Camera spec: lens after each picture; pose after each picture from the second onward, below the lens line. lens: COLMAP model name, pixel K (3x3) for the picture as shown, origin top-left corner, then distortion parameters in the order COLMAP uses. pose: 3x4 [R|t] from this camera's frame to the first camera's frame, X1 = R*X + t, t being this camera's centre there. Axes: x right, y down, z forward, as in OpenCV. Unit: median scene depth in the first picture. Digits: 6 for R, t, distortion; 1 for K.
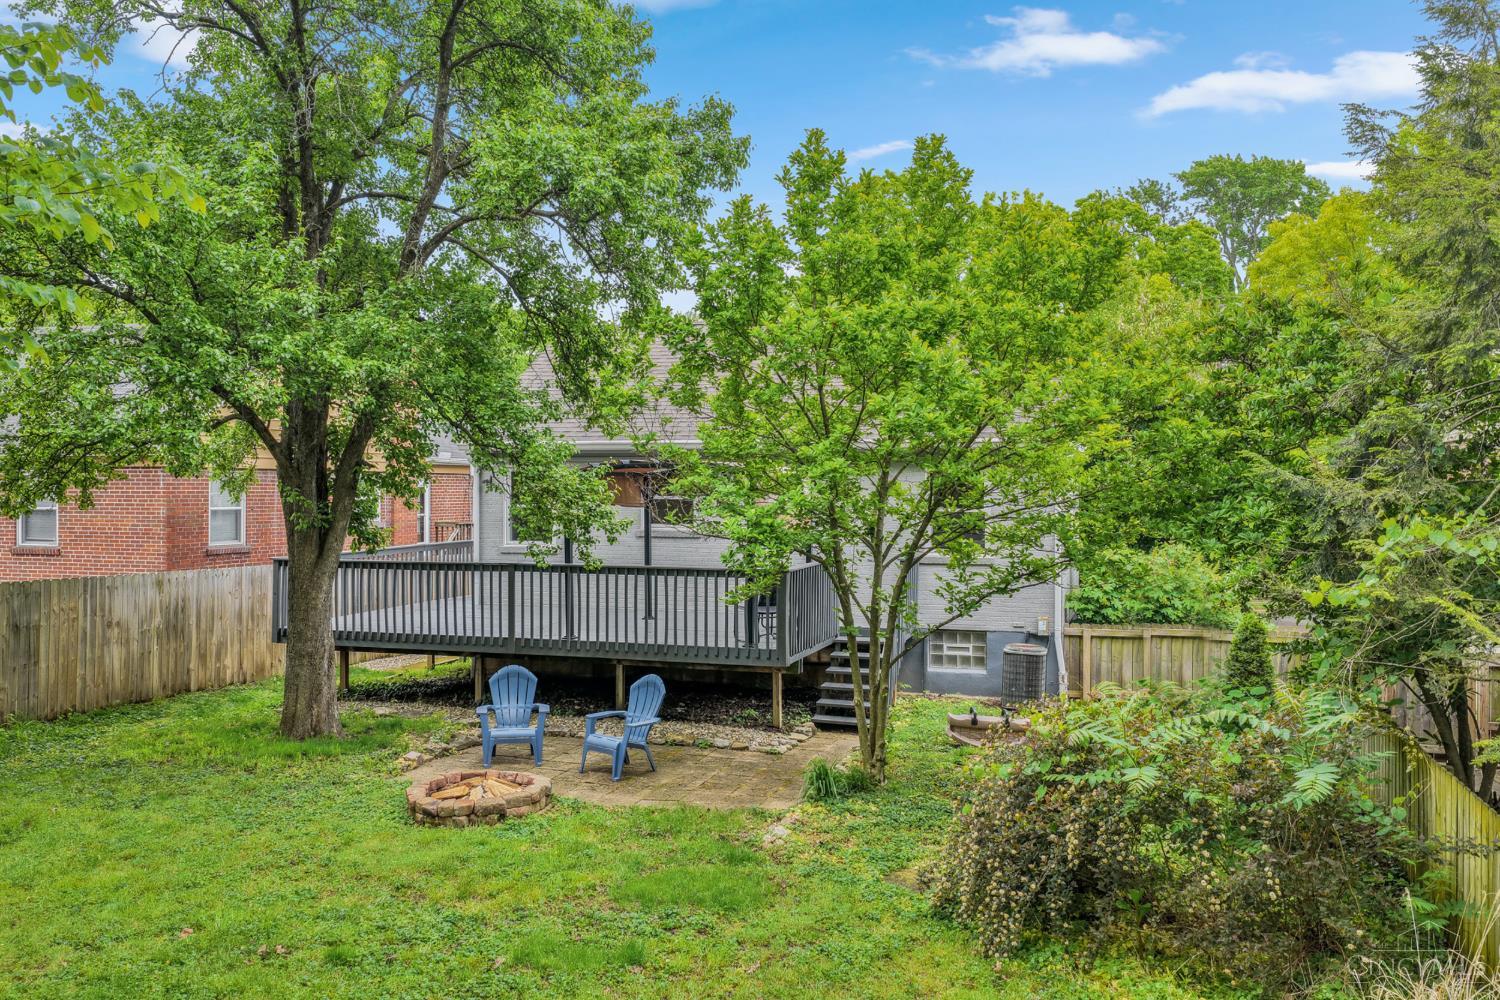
lens RADIAL K [[1248.4, 0, 750.0], [0, 1248.4, 500.0], [0, 0, 1]] dist [0.003260, 0.001937]
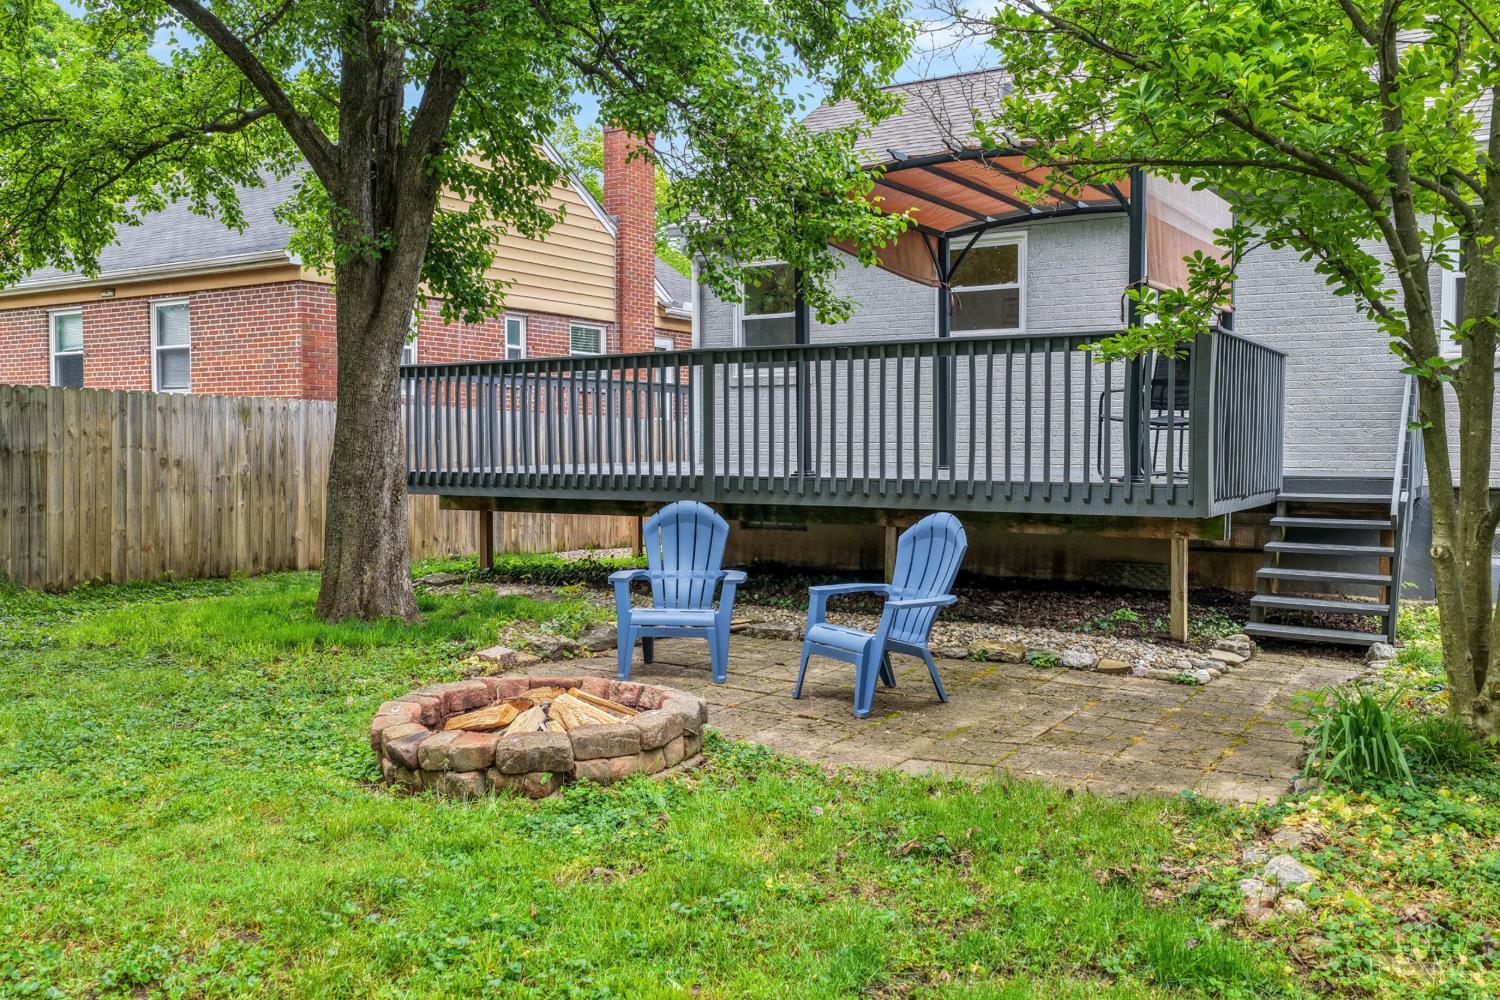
lens RADIAL K [[1246.9, 0, 750.0], [0, 1246.9, 500.0], [0, 0, 1]] dist [-0.003371, -0.001750]
pose [[0.969201, 0.009017, -0.246106, -0.027927], [-0.000774, 0.999436, 0.033570, 0.111878], [0.246270, -0.032345, 0.968661, 0.469825]]
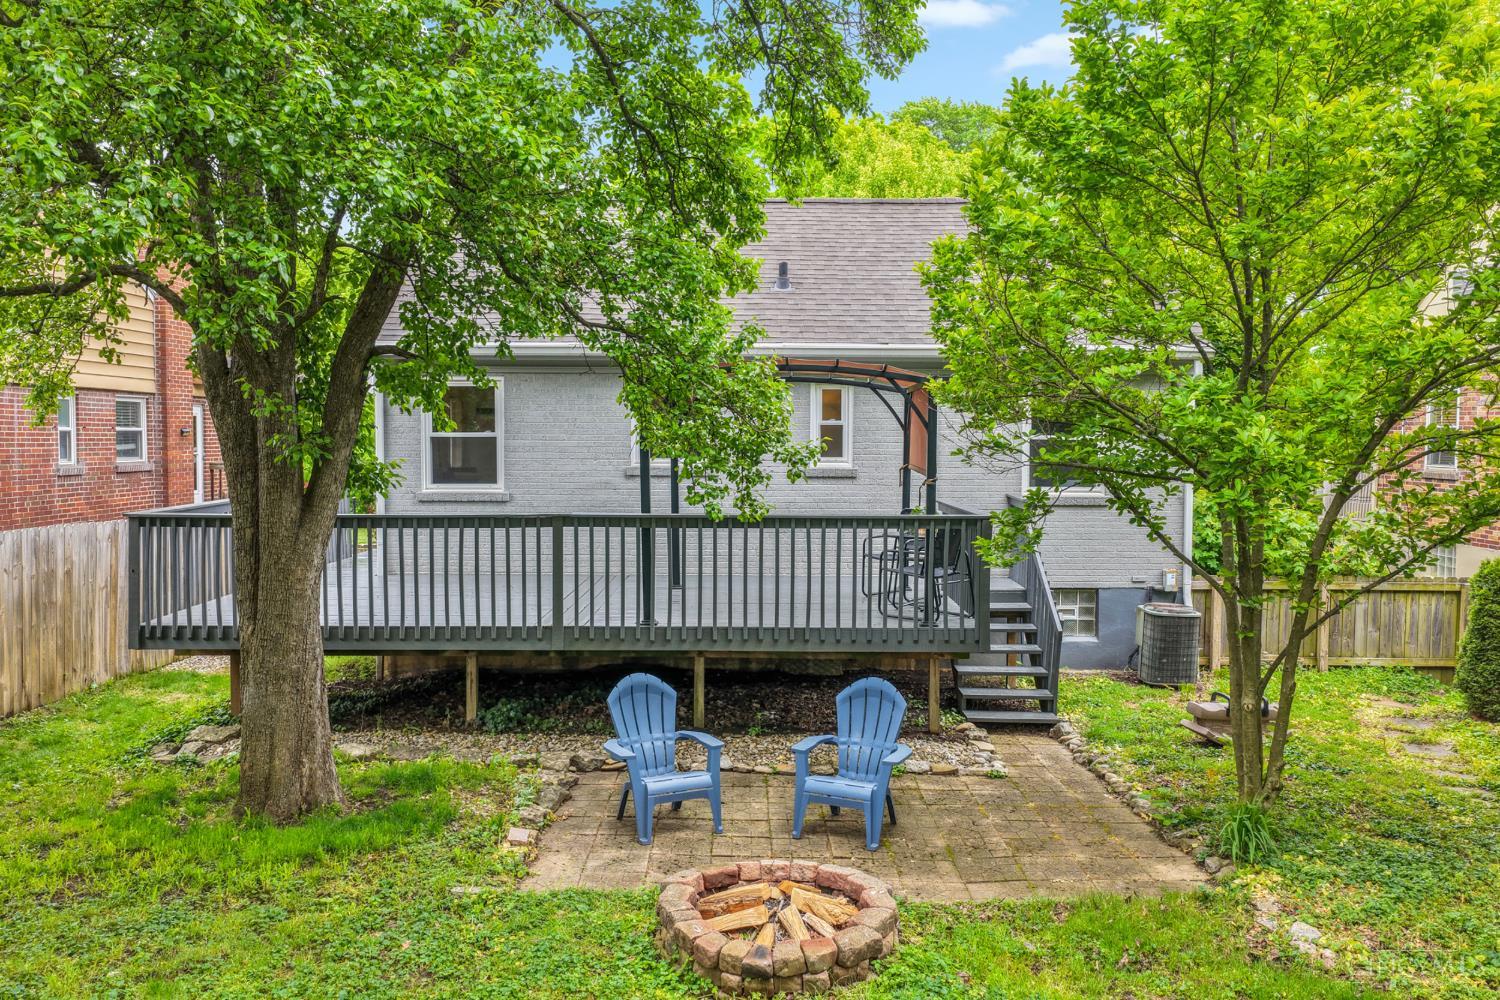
lens RADIAL K [[1248.4, 0, 750.0], [0, 1248.4, 500.0], [0, 0, 1]] dist [0.003260, 0.001937]
pose [[0.953983, -0.015138, 0.299478, -0.320083], [0.002288, 0.999063, 0.043211, 0.015969], [-0.299852, -0.040537, 0.953124, 0.372120]]
